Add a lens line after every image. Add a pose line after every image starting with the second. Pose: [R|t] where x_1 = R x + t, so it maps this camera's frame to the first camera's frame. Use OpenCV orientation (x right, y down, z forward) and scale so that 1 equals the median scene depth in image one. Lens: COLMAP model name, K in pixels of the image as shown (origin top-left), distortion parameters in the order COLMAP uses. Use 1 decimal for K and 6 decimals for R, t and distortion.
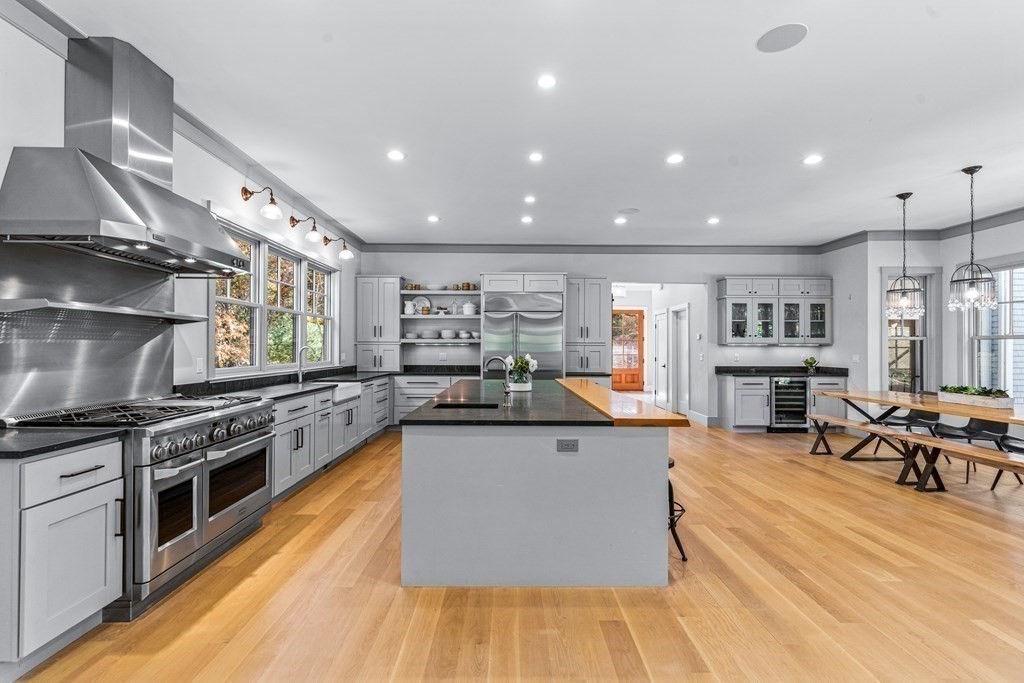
lens RADIAL K [[475.5, 0, 516.1], [0, 475.5, 343.4], [0, 0, 1]] dist [0.000249, -0.000021]
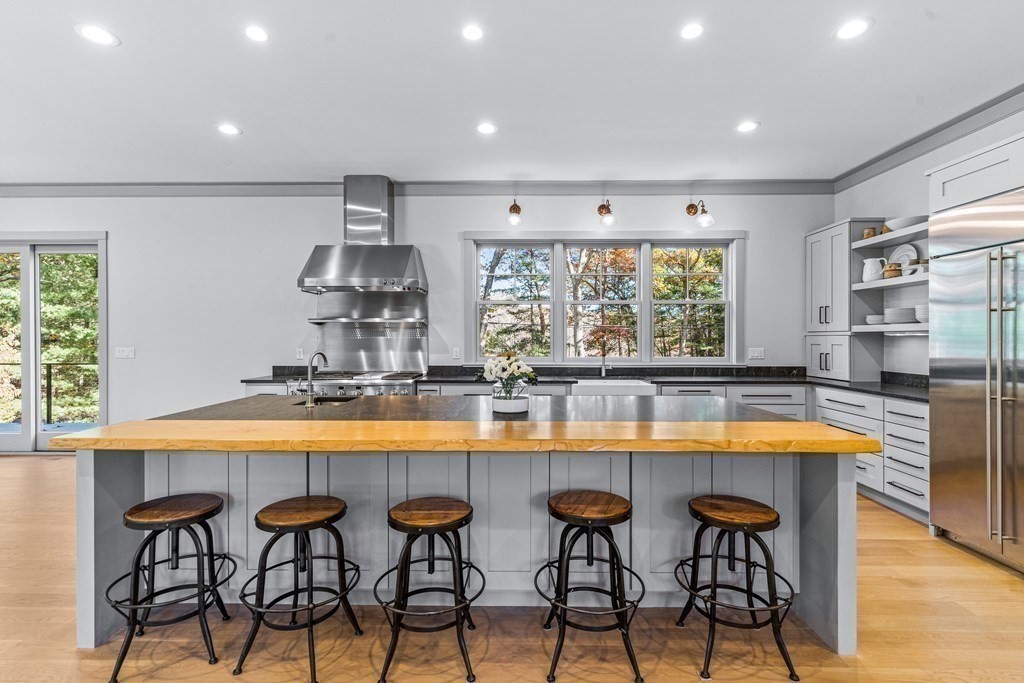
lens RADIAL K [[475.5, 0, 516.1], [0, 475.5, 343.4], [0, 0, 1]] dist [0.000249, -0.000021]
pose [[-0.030314, 0.001959, -0.999538, 0.369067], [0.009229, 0.999956, 0.001680, 0.008261], [0.999498, -0.009174, -0.030331, 0.624236]]
